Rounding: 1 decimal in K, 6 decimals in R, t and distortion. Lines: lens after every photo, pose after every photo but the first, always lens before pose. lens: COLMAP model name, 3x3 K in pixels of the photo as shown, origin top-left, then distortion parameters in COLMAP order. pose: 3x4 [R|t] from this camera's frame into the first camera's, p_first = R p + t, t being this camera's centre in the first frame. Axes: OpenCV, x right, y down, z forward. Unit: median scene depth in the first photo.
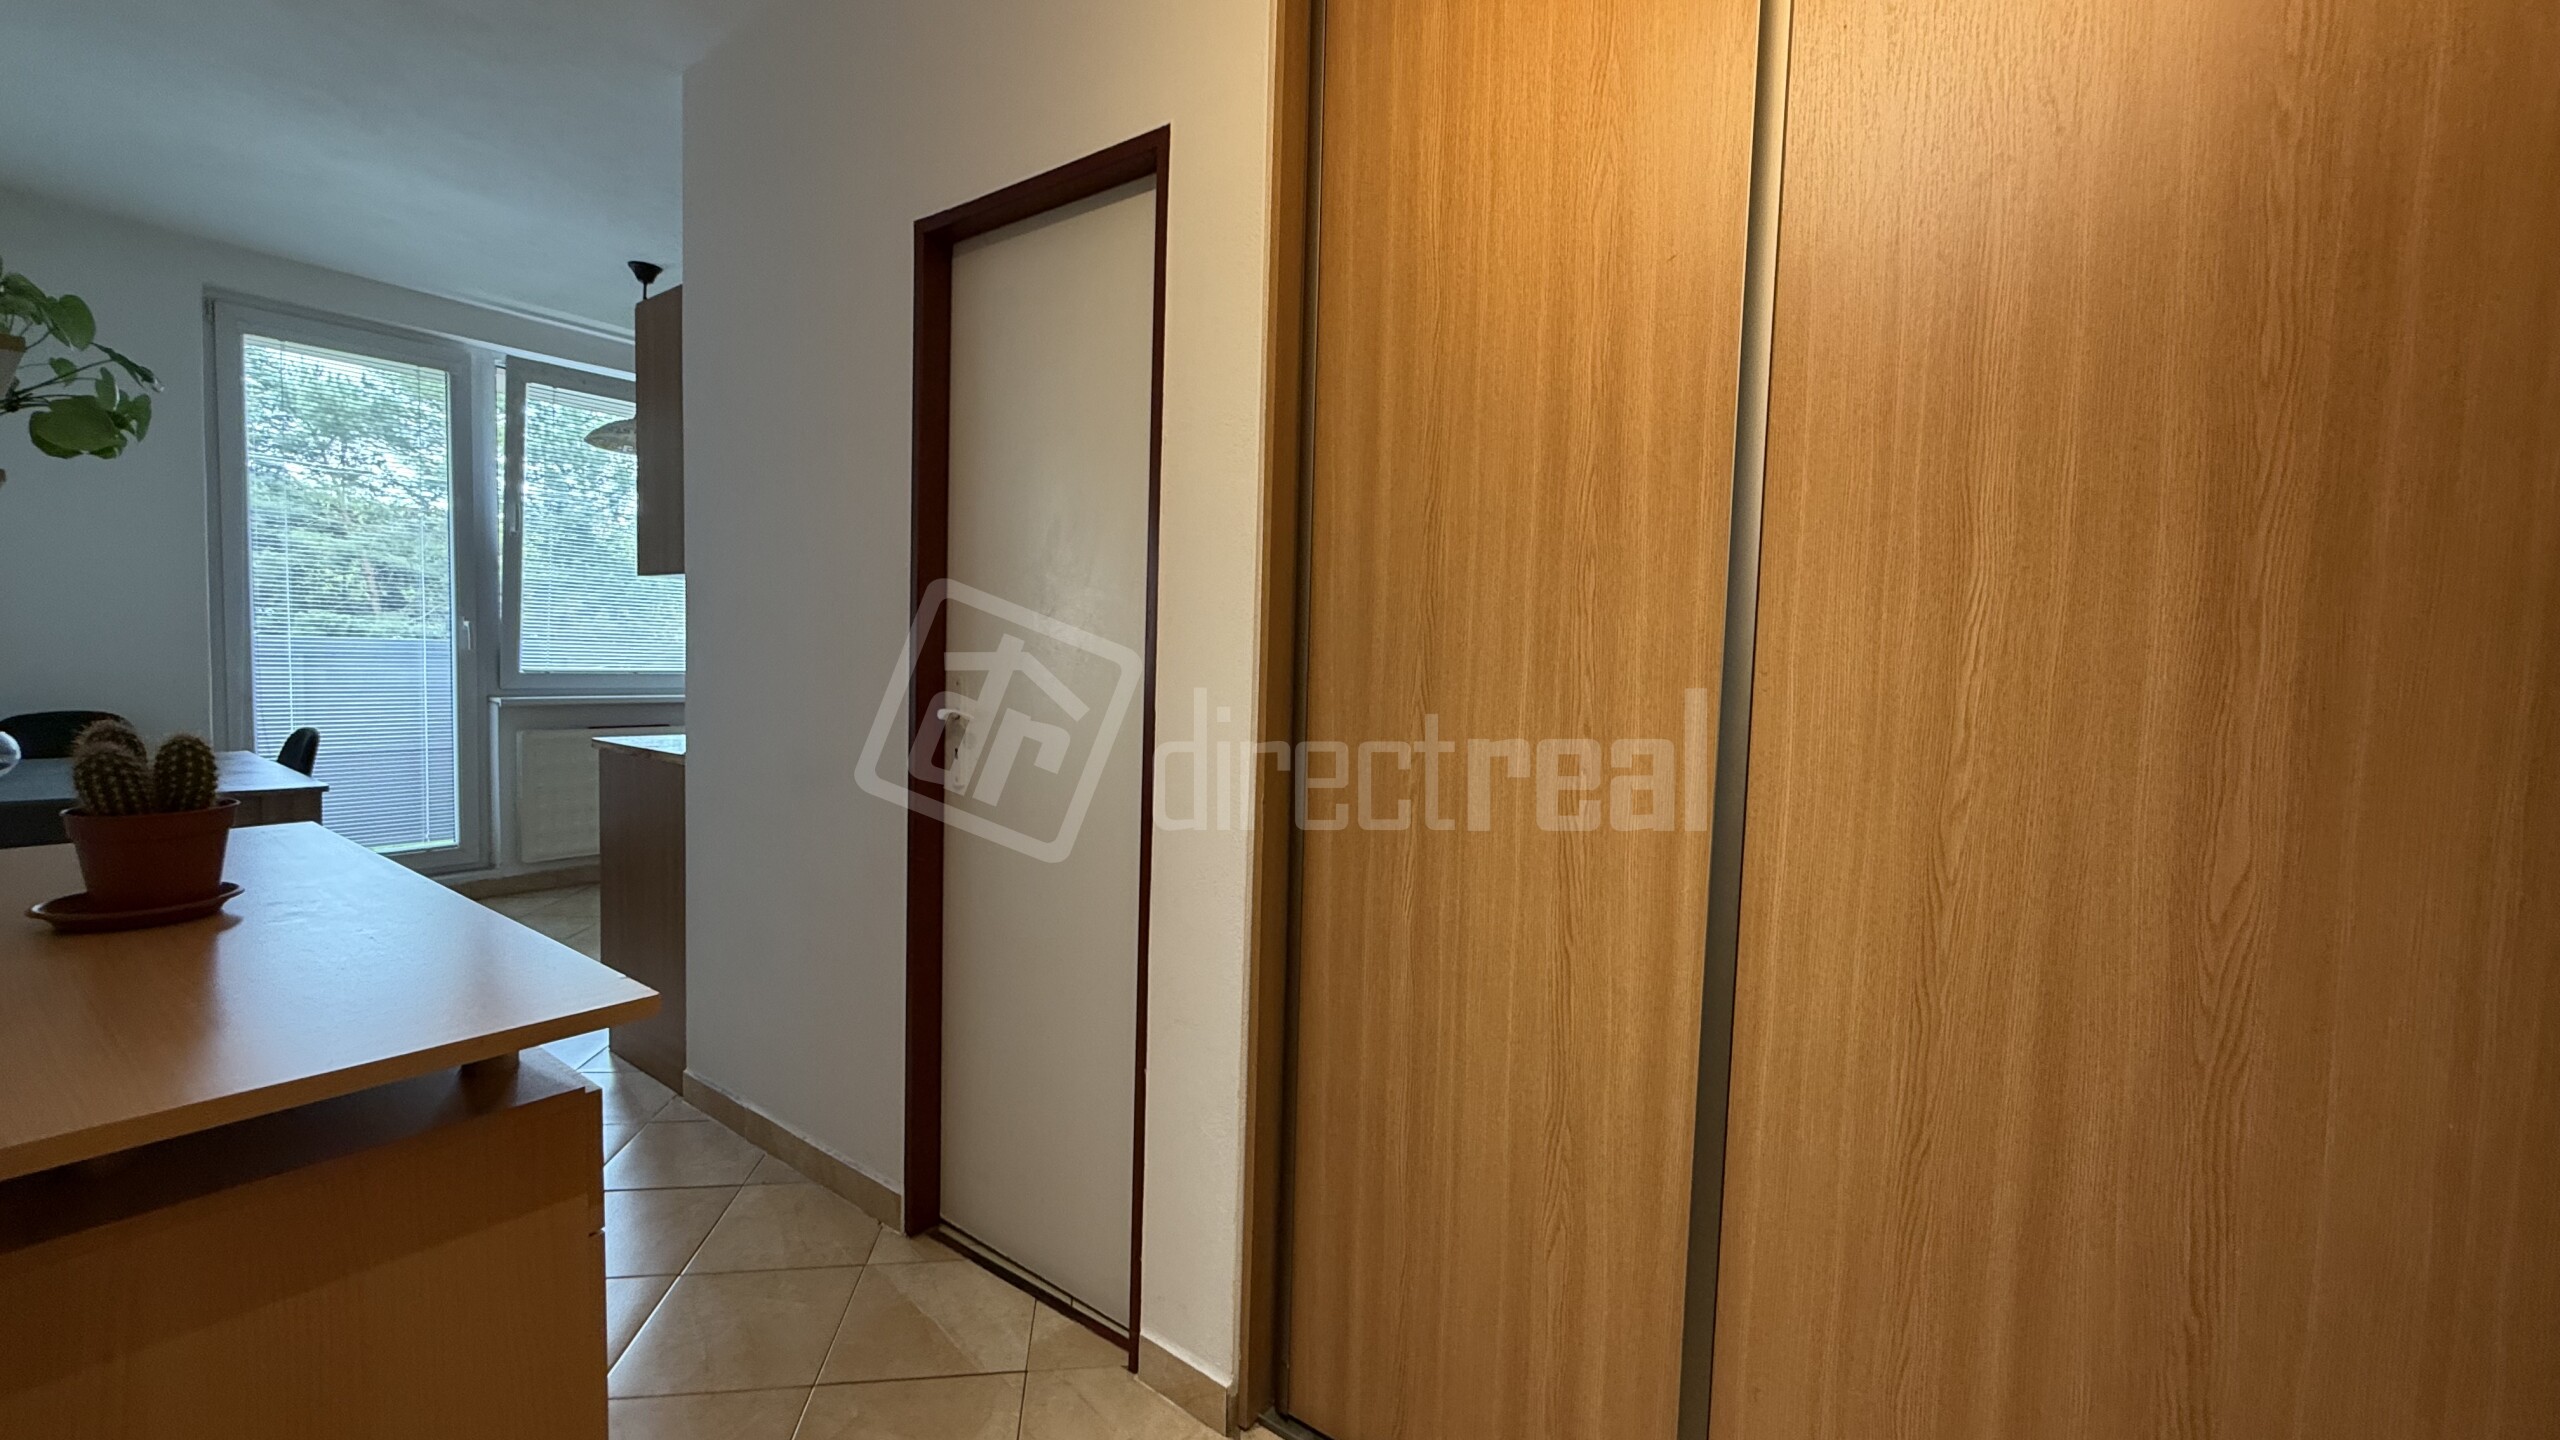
lens RADIAL K [[1016.9, 0, 1275.5], [0, 1016.9, 723.2], [0, 0, 1]] dist [-0.002970, -0.000168]
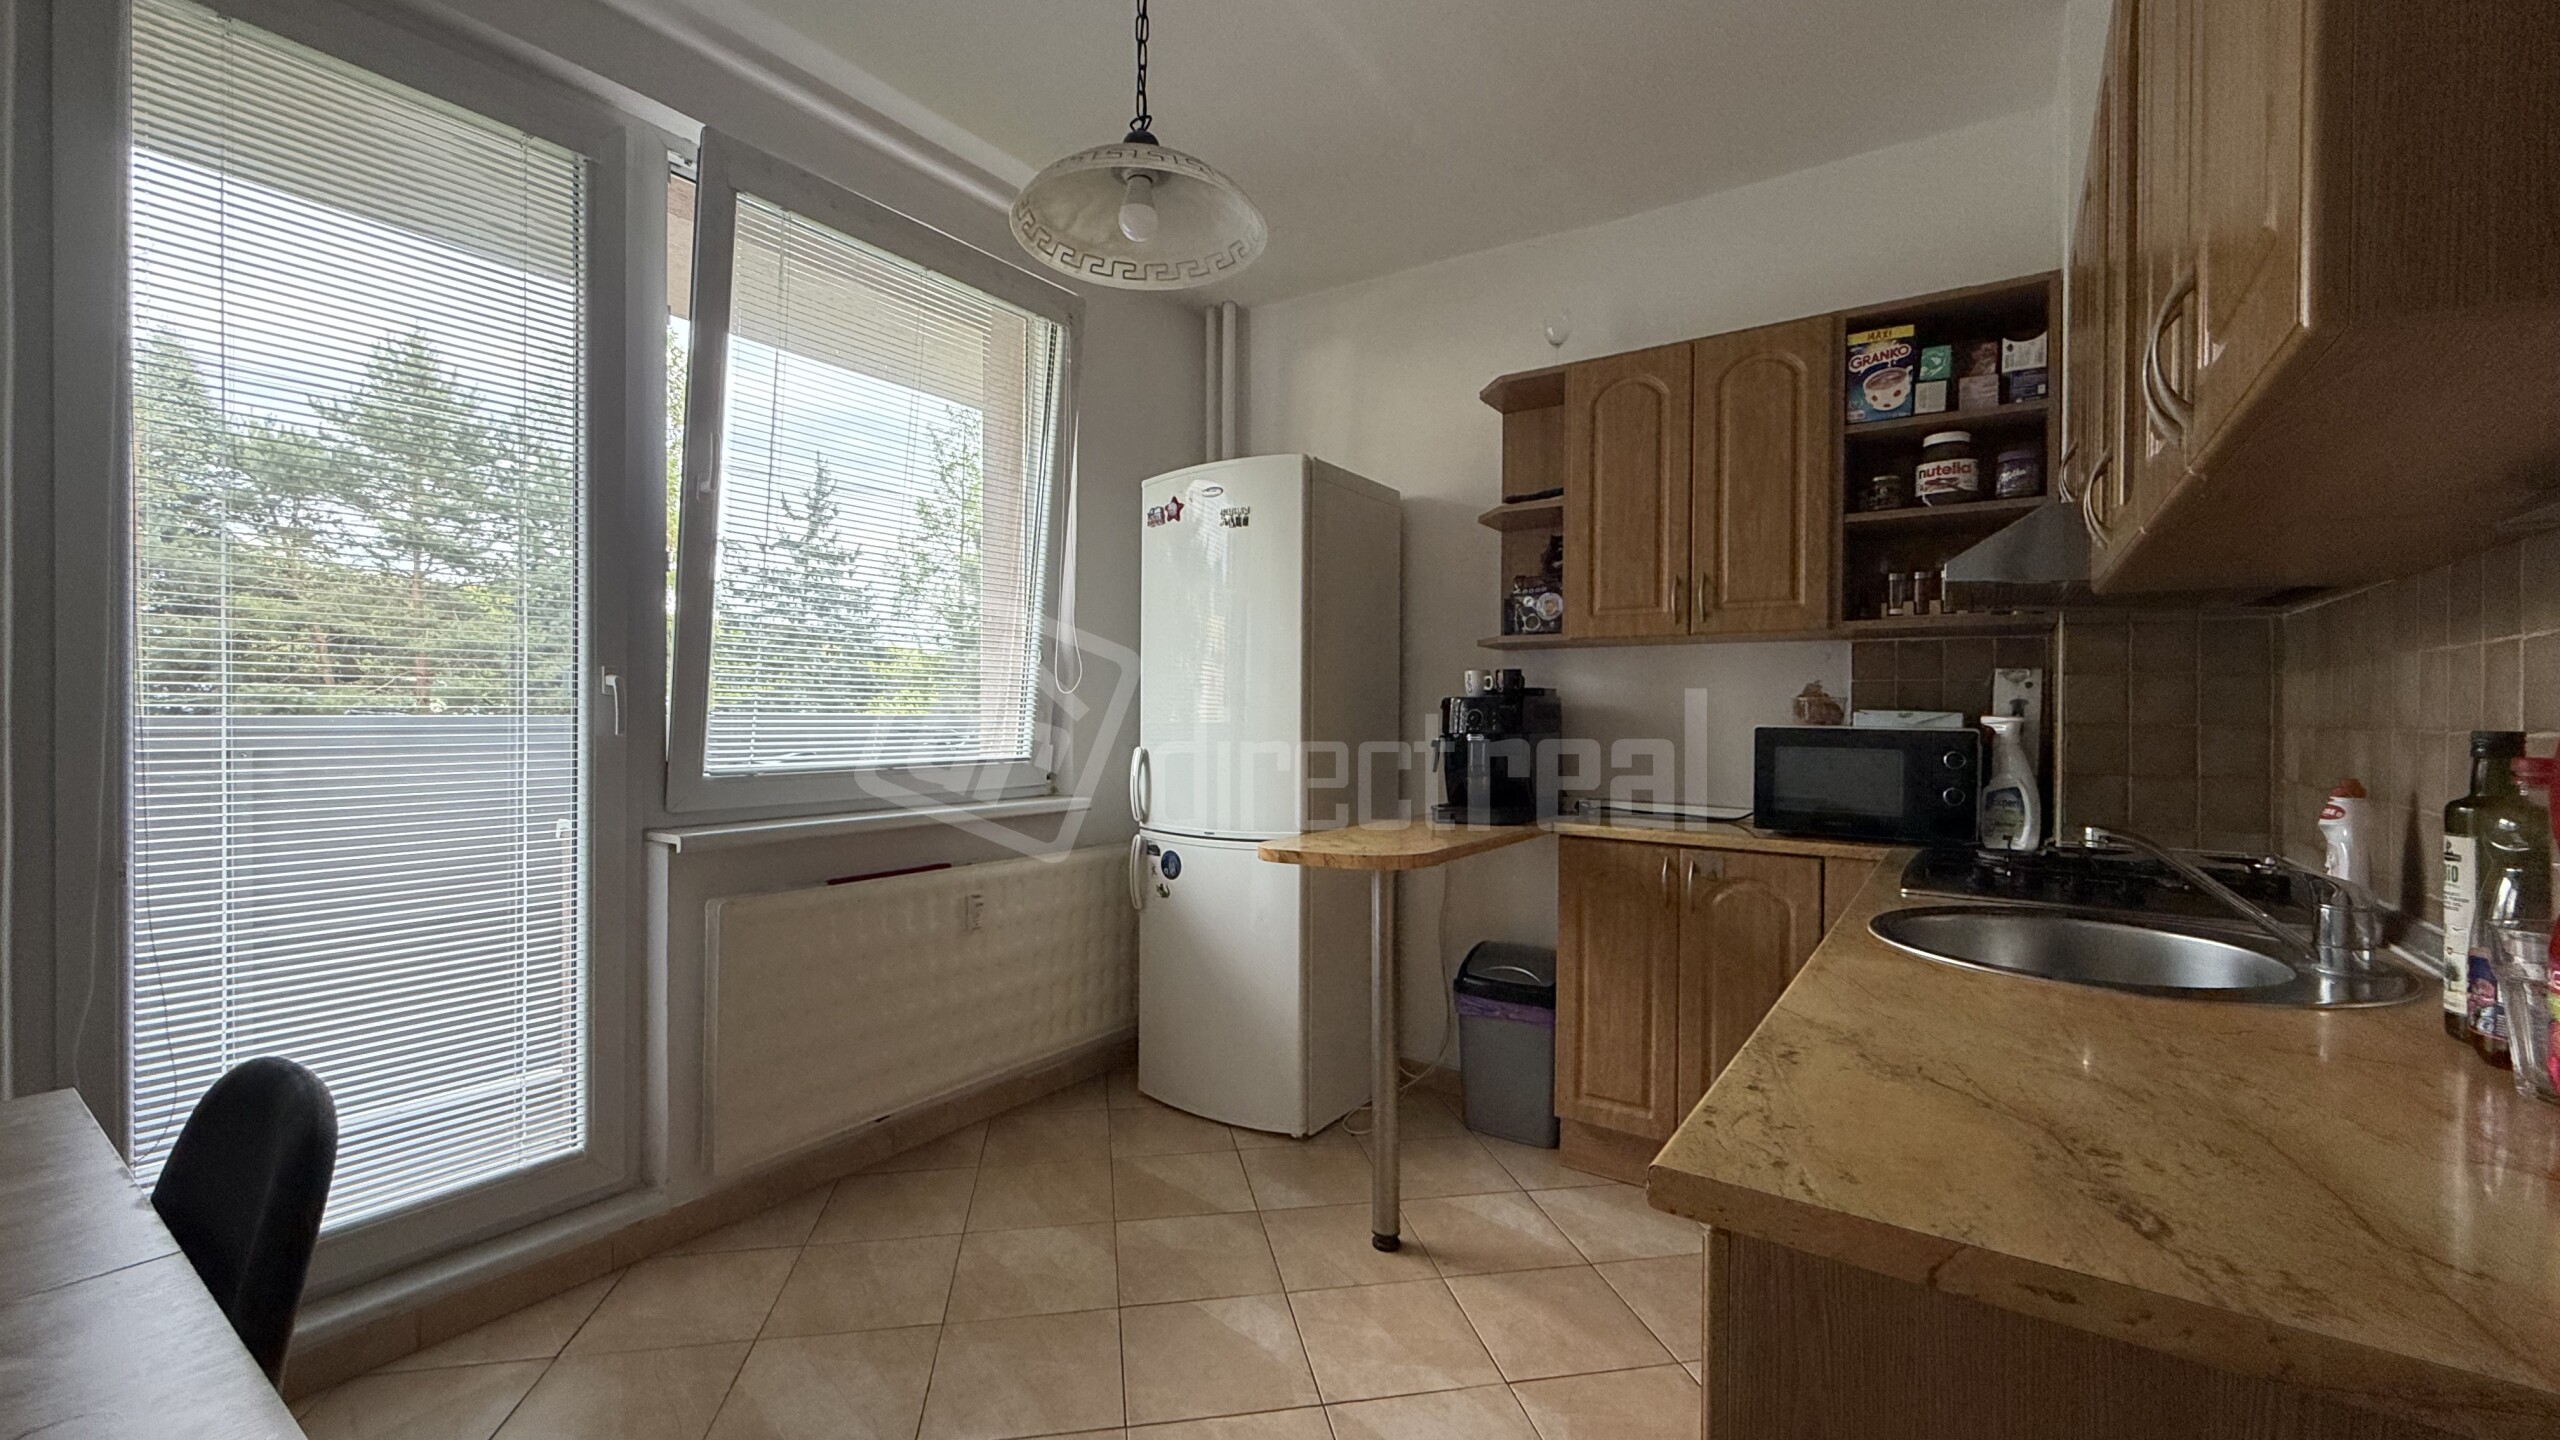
lens RADIAL K [[1016.9, 0, 1276.5], [0, 1016.9, 720.8], [0, 0, 1]] dist [-0.002970, -0.000168]
pose [[0.999201, -0.024800, 0.031354, -0.073927], [0.026440, 0.998244, -0.053014, -0.006721], [-0.029984, 0.053800, 0.998101, 0.076364]]
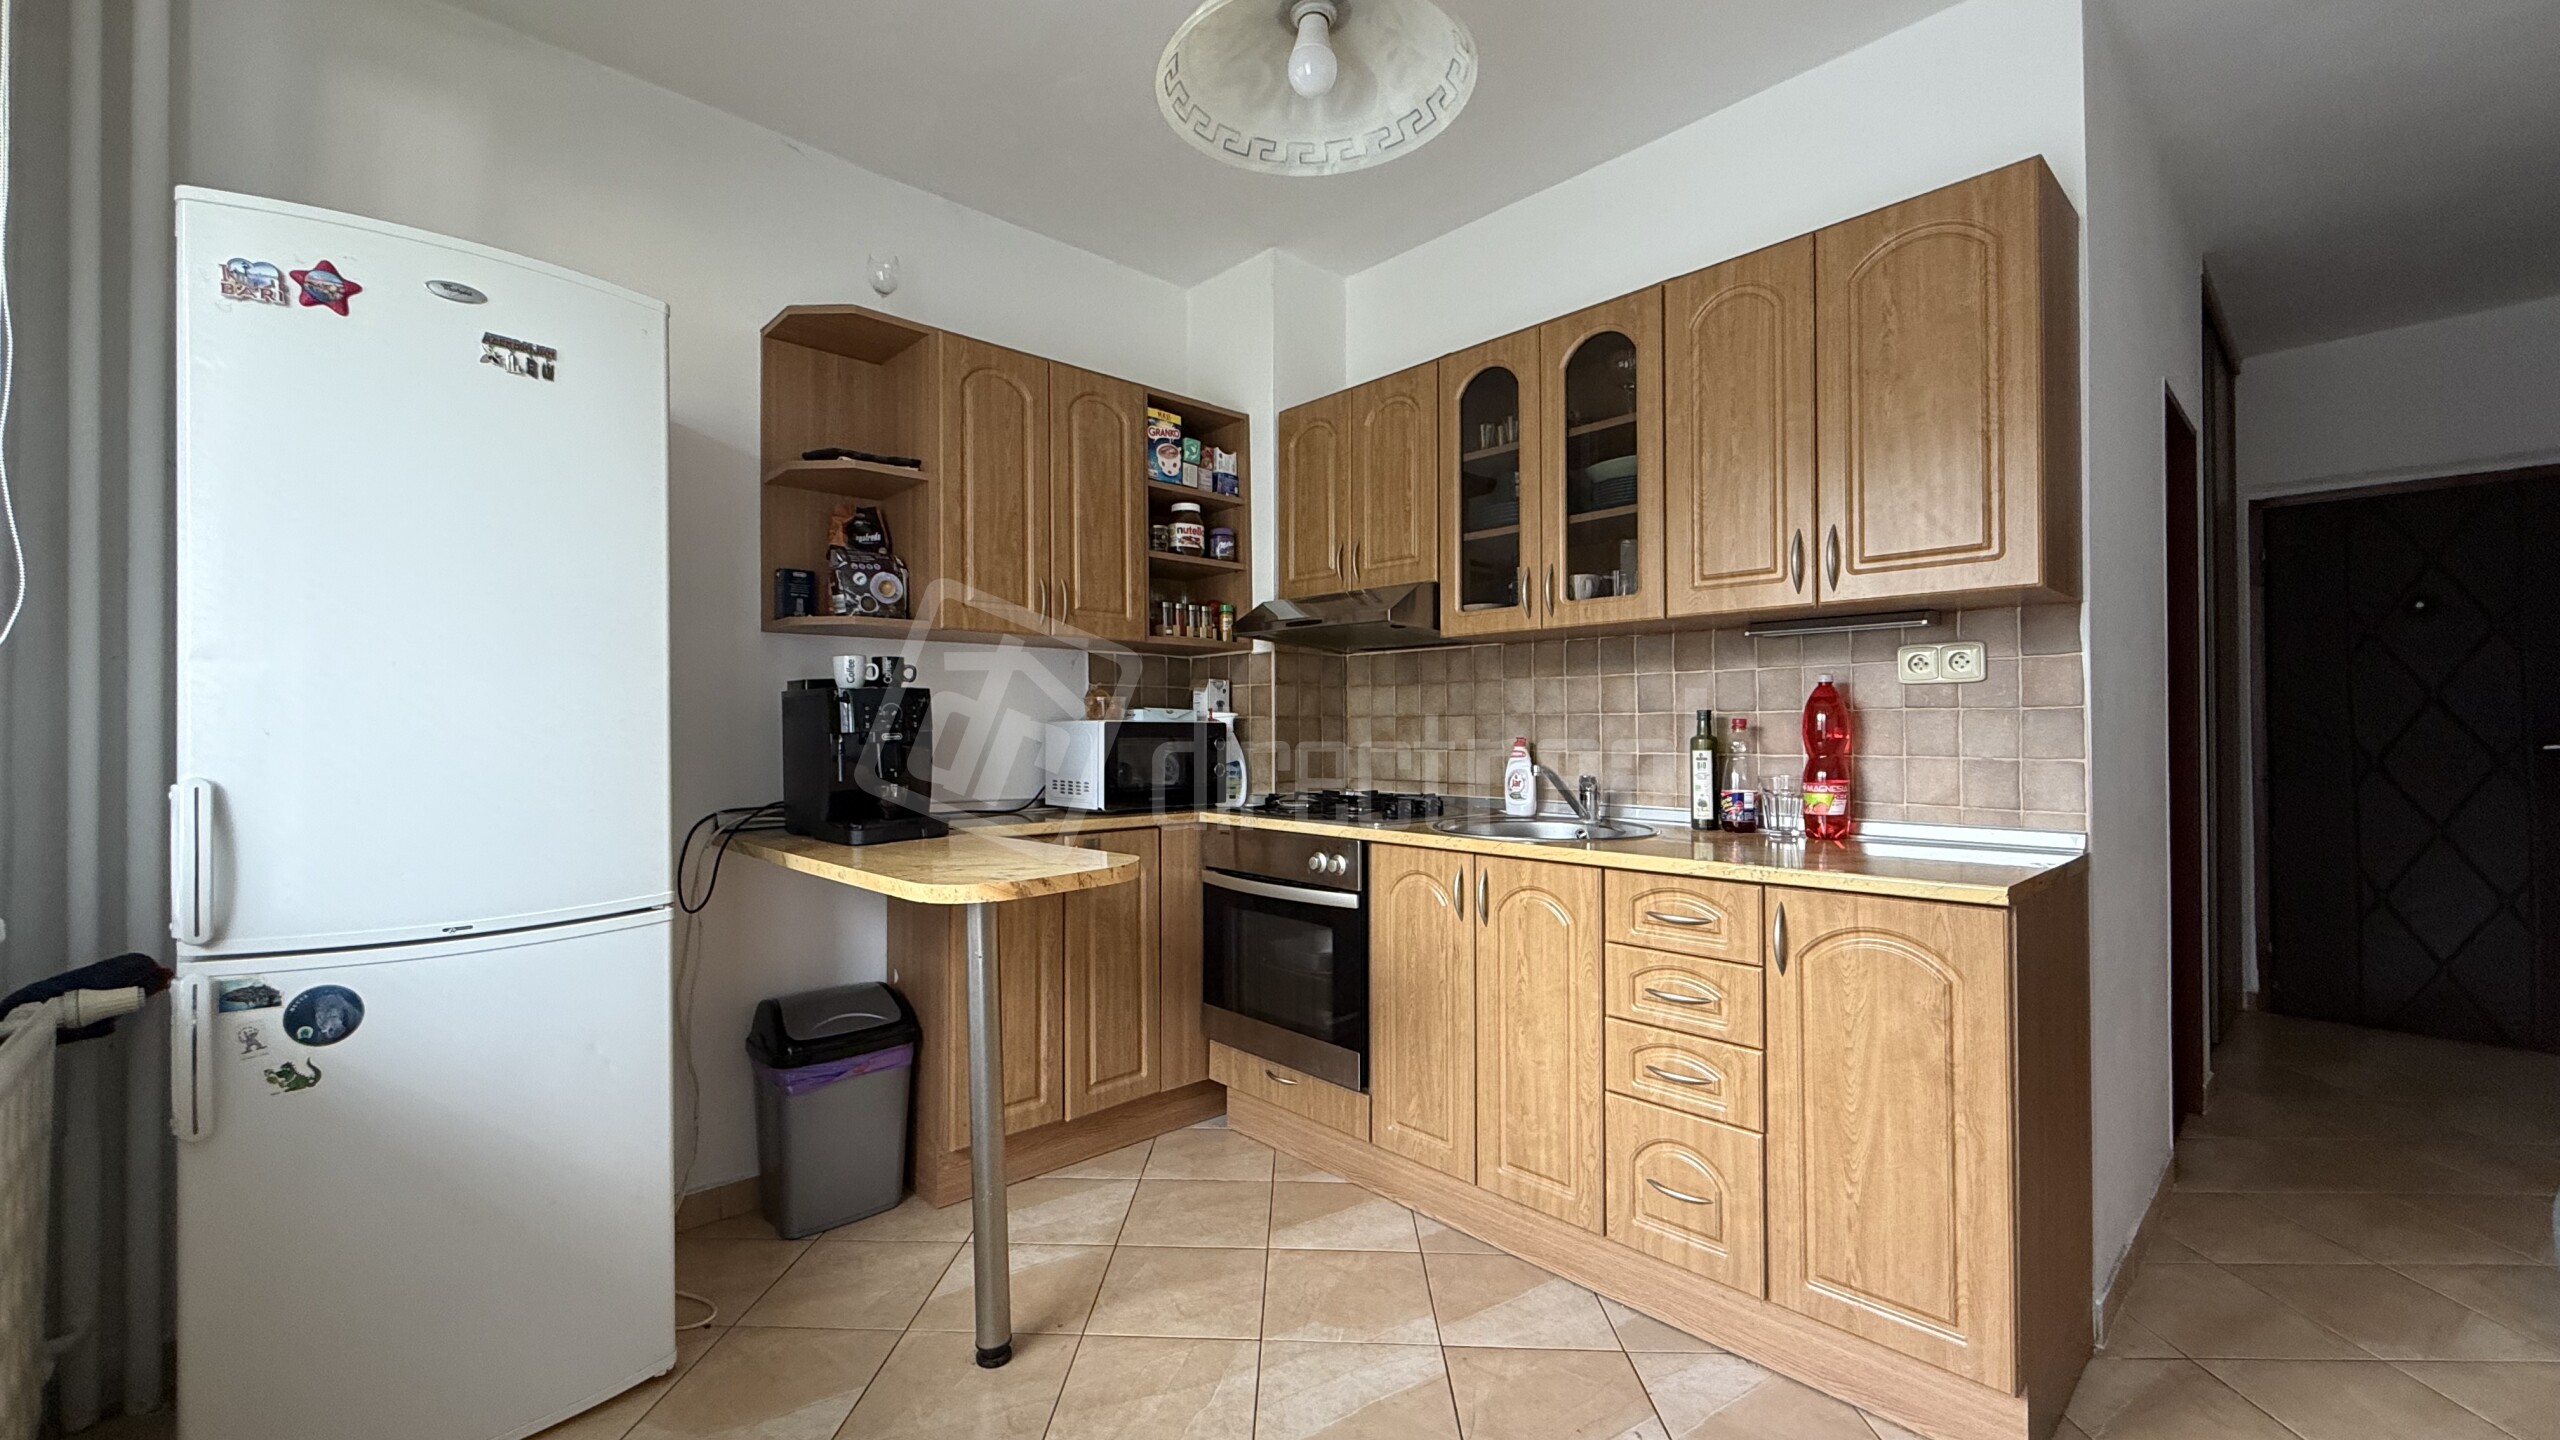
lens RADIAL K [[1016.9, 0, 1270.1], [0, 1016.9, 715.7], [0, 0, 1]] dist [-0.002970, -0.000168]
pose [[0.183375, -0.019227, 0.982855, -0.178046], [0.072626, 0.997341, 0.005960, -0.012712], [-0.980357, 0.070288, 0.184284, 0.181101]]
